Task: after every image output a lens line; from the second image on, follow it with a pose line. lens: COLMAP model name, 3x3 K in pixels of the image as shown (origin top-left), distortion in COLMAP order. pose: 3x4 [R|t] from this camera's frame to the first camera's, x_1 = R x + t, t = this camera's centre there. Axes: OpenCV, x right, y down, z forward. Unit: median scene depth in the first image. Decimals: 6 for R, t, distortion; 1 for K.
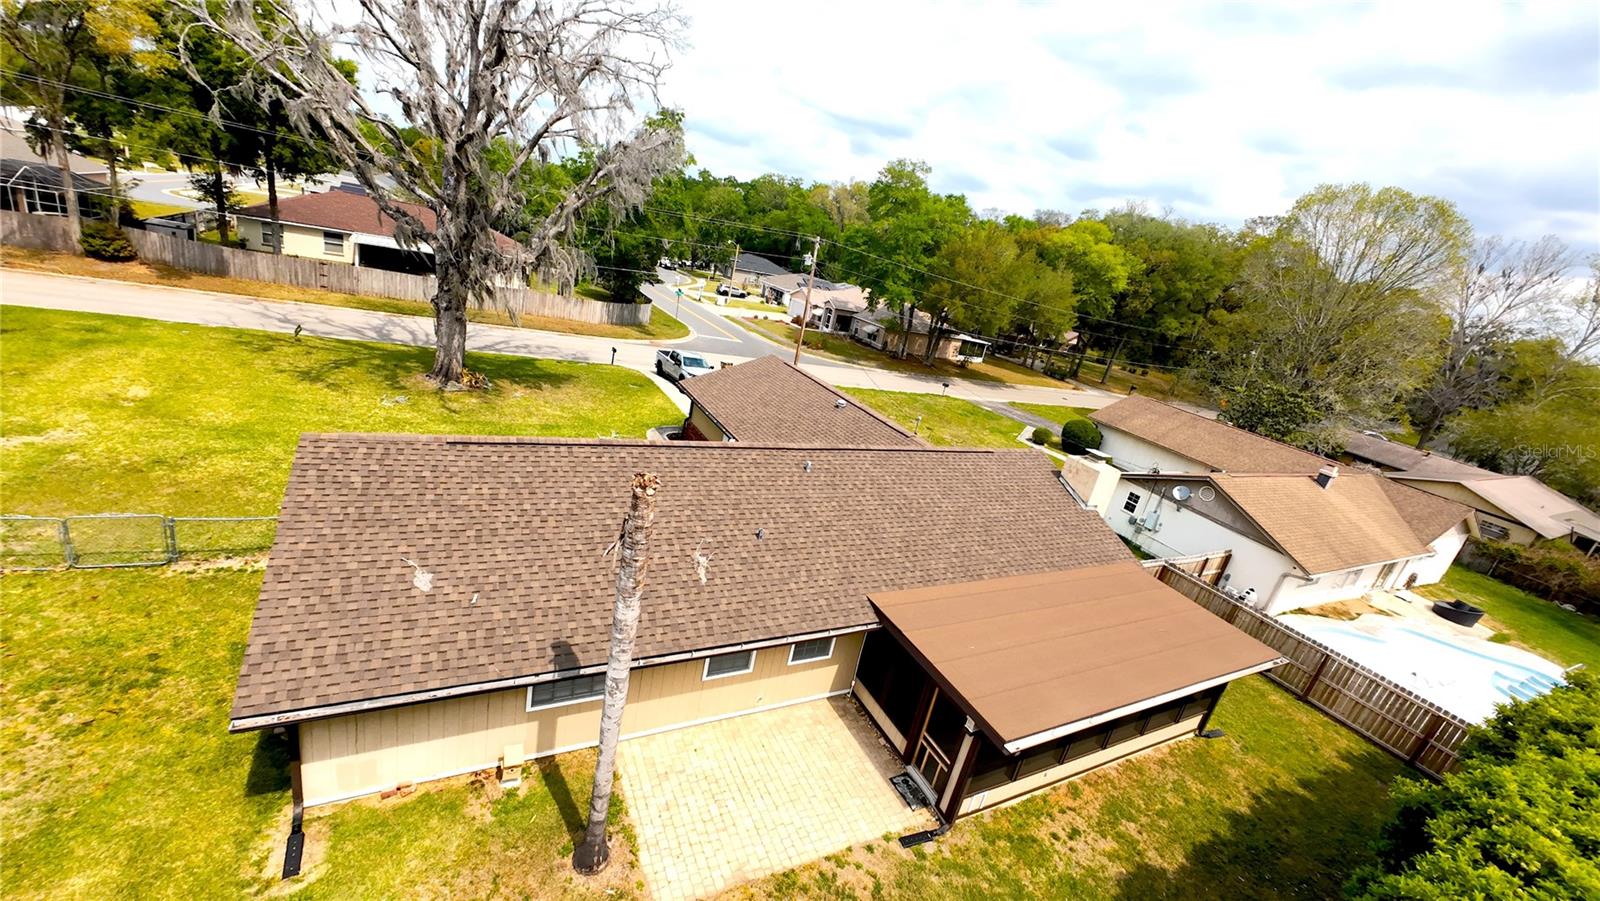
lens RADIAL K [[620.7, 0, 800.0], [0, 620.7, 450.5], [0, 0, 1]] dist [-0.000655, 0.000672]
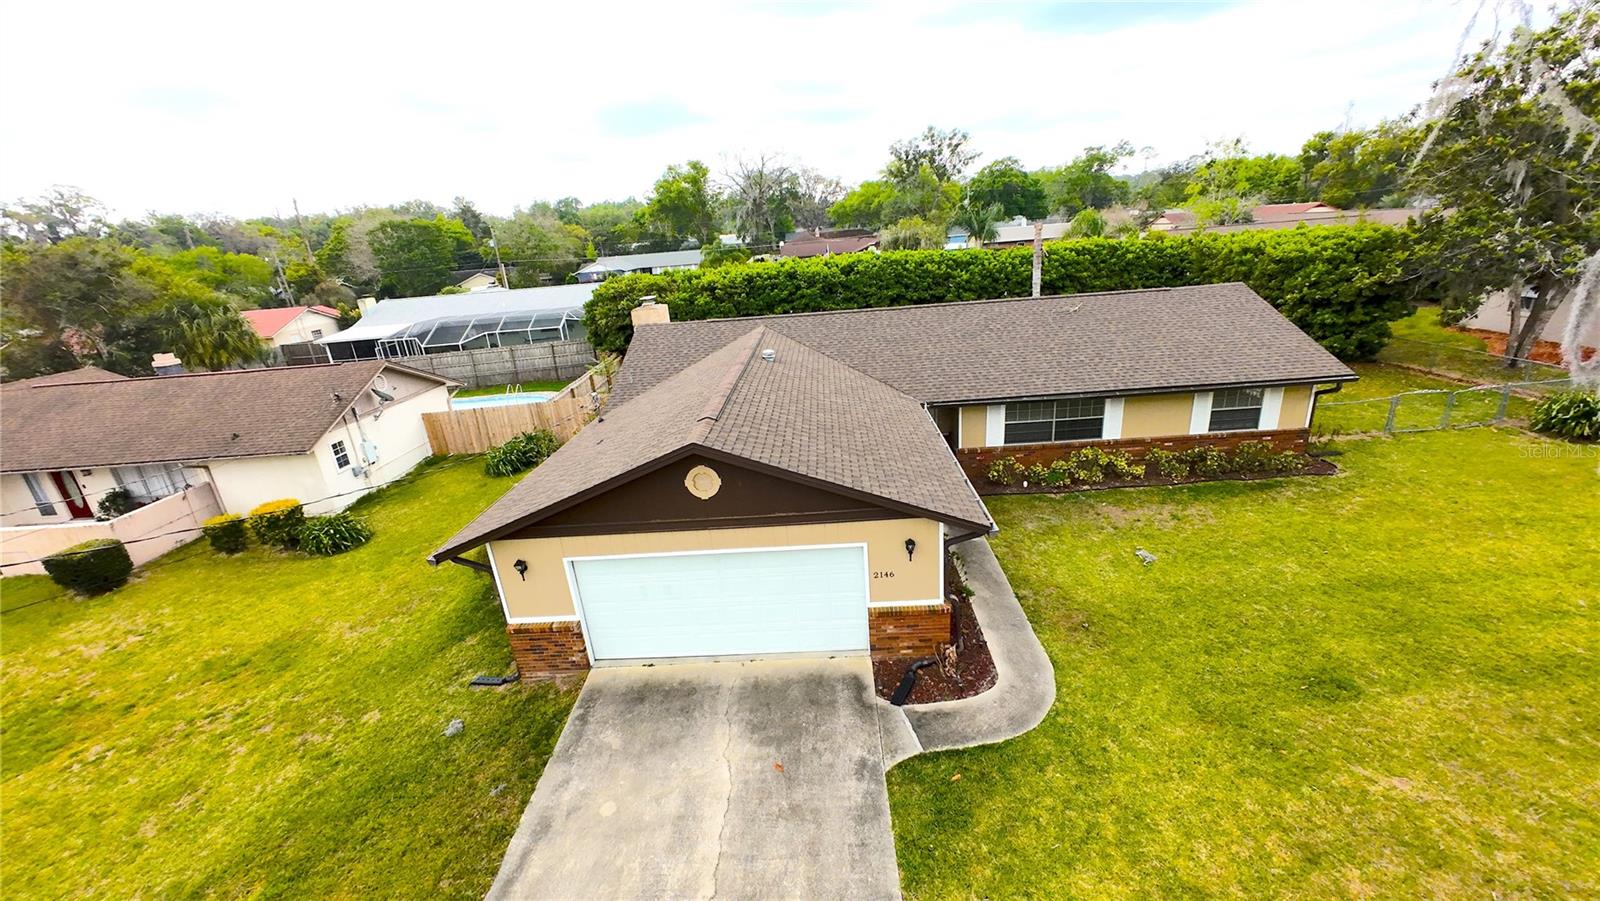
lens RADIAL K [[615.5, 0, 800.0], [0, 615.5, 450.5], [0, 0, 1]] dist [0.000891, 0.000198]
pose [[-0.869387, -0.285308, 0.403443, -0.557003], [0.067784, 0.739889, 0.669305, -0.921087], [-0.489461, 0.609232, -0.623910, 2.986764]]
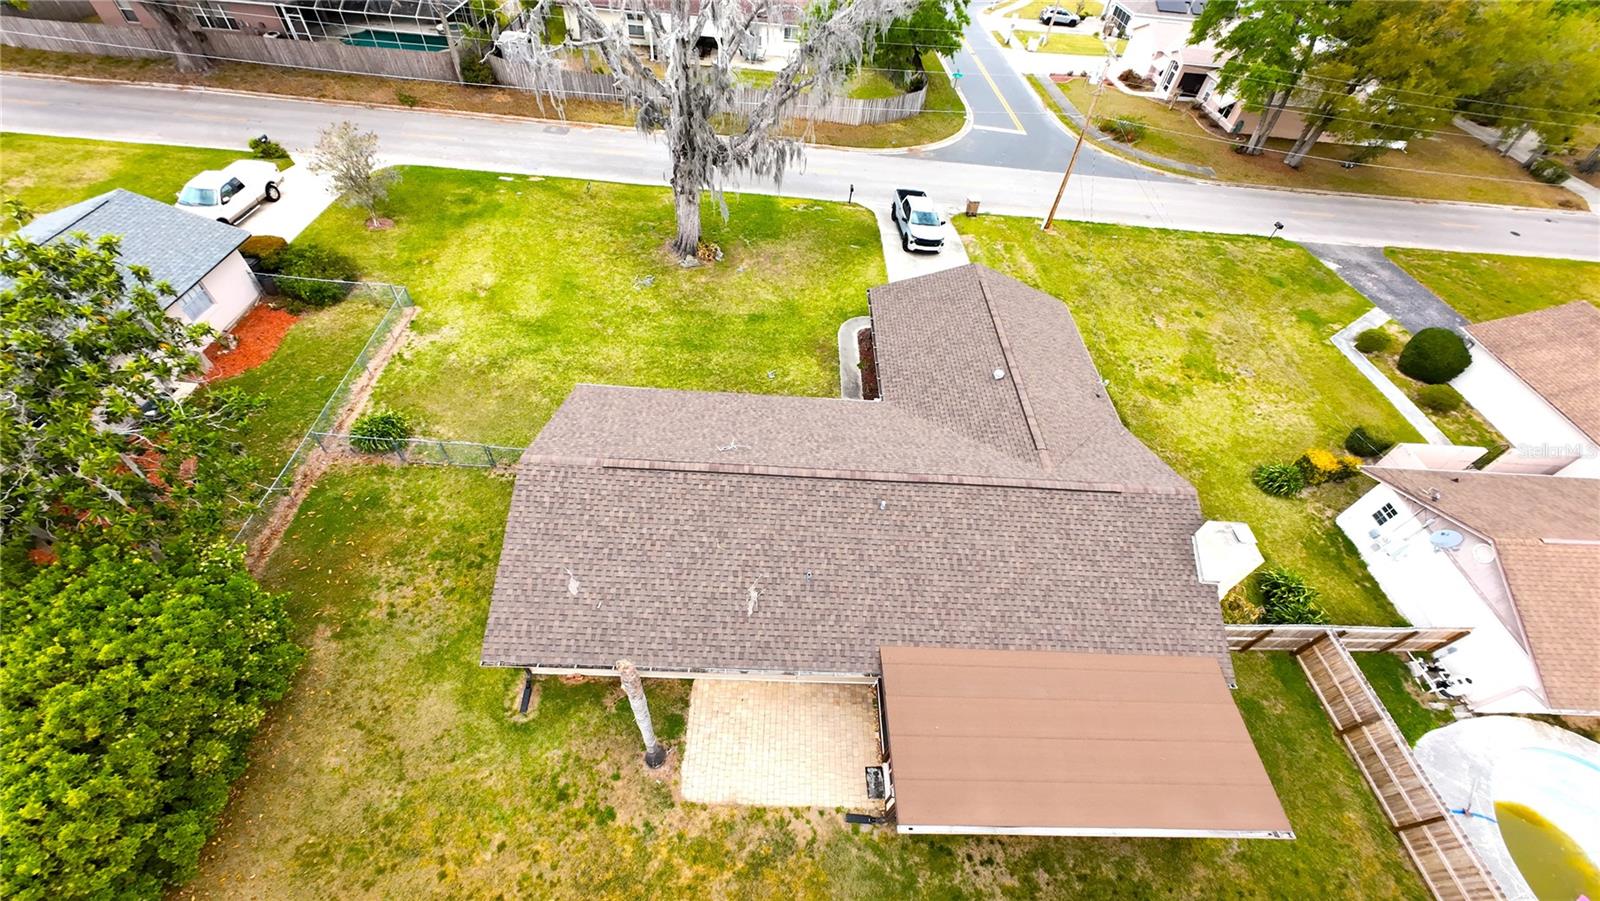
lens RADIAL K [[620.5, 0, 802.7], [0, 620.5, 452.3], [0, 0, 1]] dist [-0.000119, 0.000255]
pose [[0.883865, 0.252492, -0.393739, 0.417595], [-0.057679, 0.894197, 0.443941, -0.758805], [0.464172, -0.369674, 0.804913, 0.088316]]
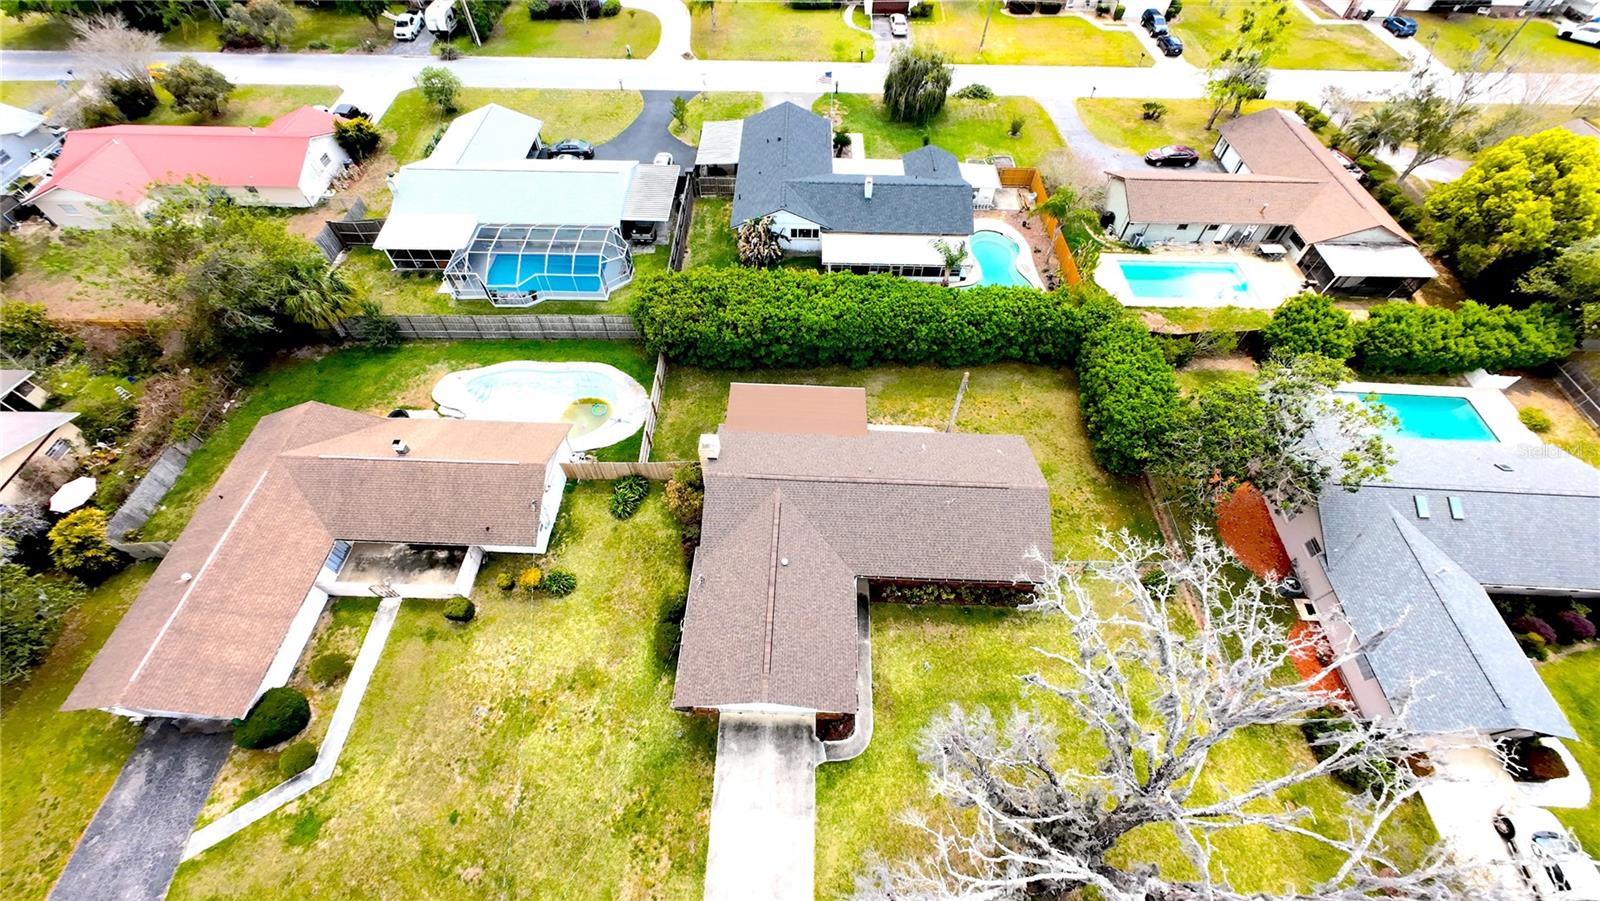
lens RADIAL K [[620.7, 0, 800.0], [0, 620.7, 450.5], [0, 0, 1]] dist [-0.000655, 0.000672]
pose [[-0.851147, -0.513418, 0.109317, 0.019551], [-0.017635, 0.236102, 0.971568, -3.106168], [-0.524631, 0.825020, -0.210011, 2.161442]]
